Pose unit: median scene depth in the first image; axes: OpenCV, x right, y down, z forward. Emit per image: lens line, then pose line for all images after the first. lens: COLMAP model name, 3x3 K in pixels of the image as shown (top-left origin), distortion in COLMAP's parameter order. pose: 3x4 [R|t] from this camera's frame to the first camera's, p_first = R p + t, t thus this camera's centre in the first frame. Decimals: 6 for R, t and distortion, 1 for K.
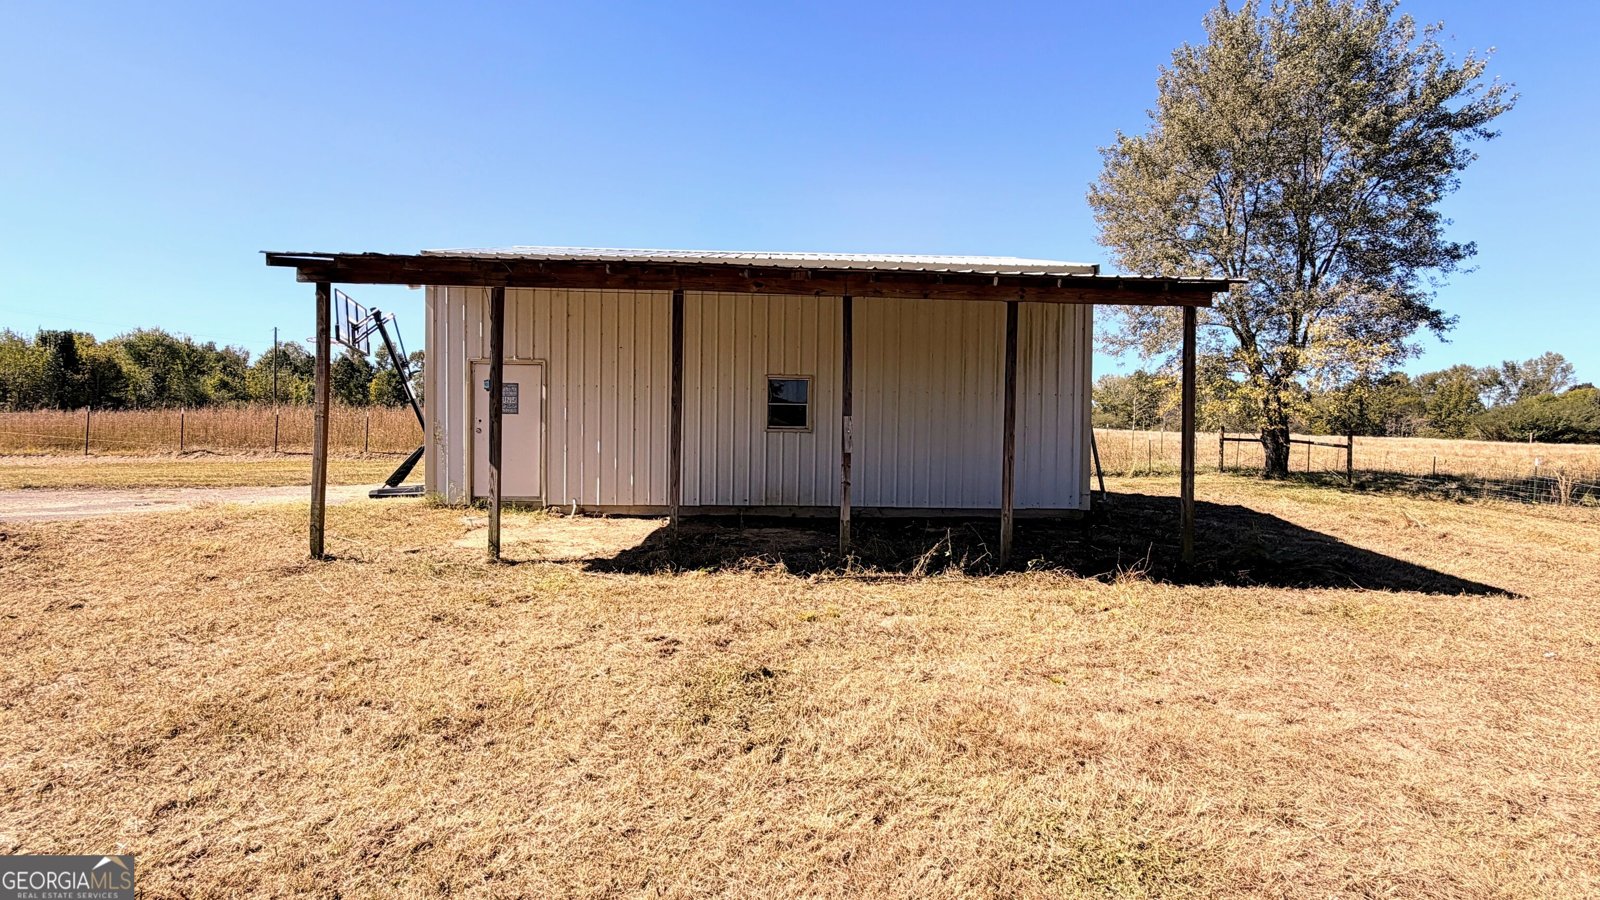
lens RADIAL K [[777.1, 0, 798.0], [0, 777.1, 446.3], [0, 0, 1]] dist [-0.001042, -0.001416]
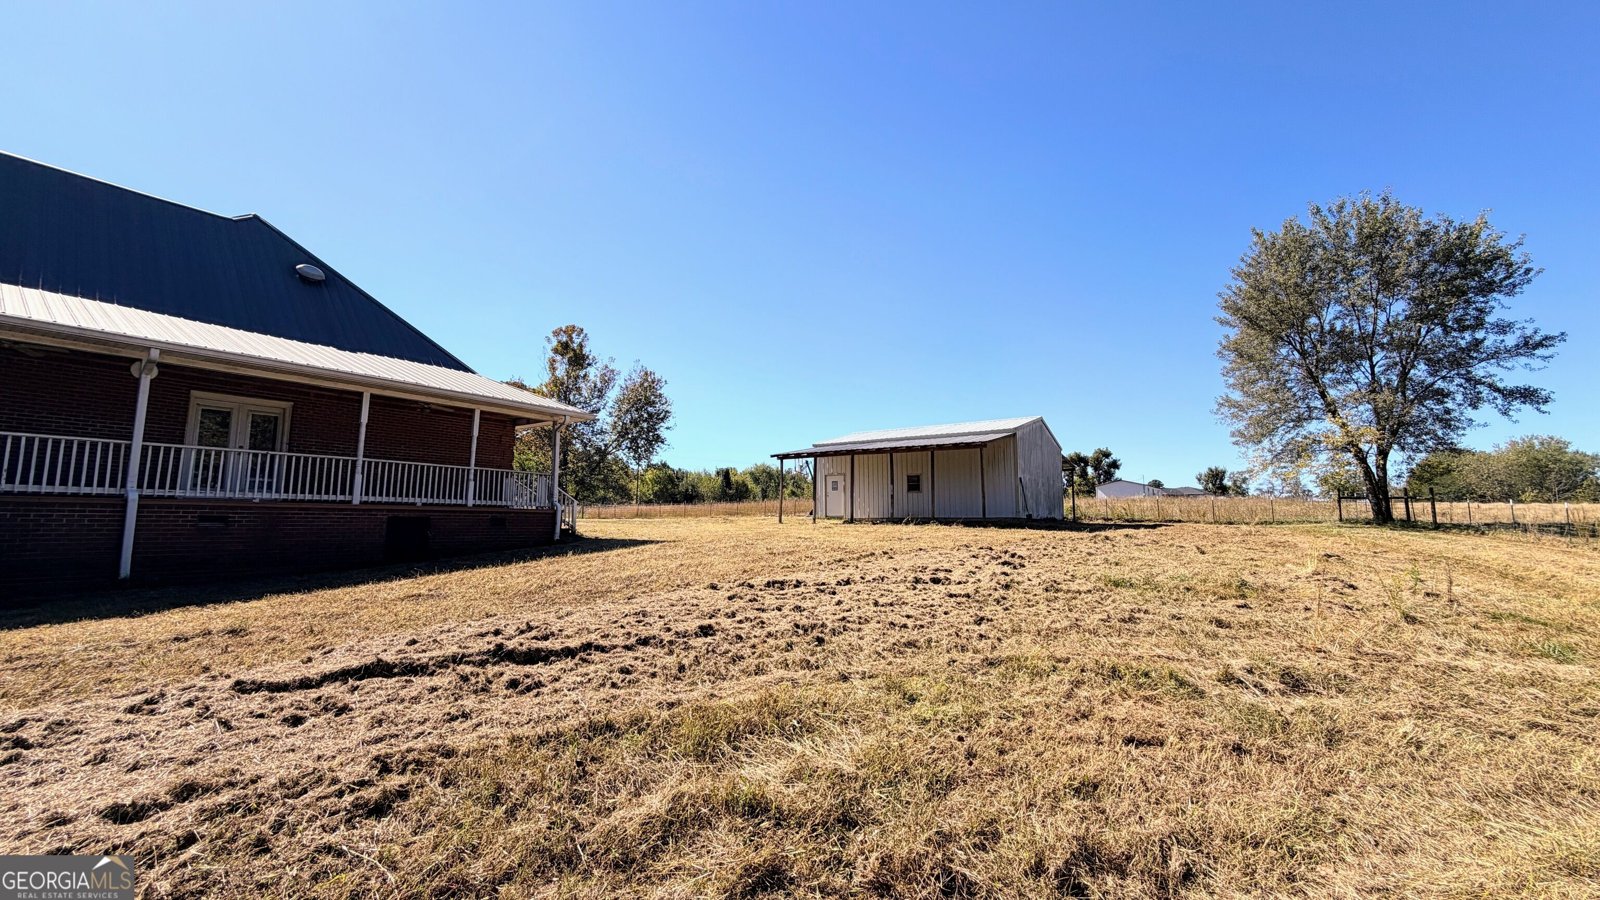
lens RADIAL K [[643.8, 0, 800.0], [0, 643.8, 450.0], [0, 0, 1]] dist [-0.001874, -0.000209]
pose [[0.803640, -0.078633, -0.589897, 0.455166], [-0.001157, 0.991024, -0.133680, 0.061973], [0.595114, 0.108113, 0.796336, -0.516911]]
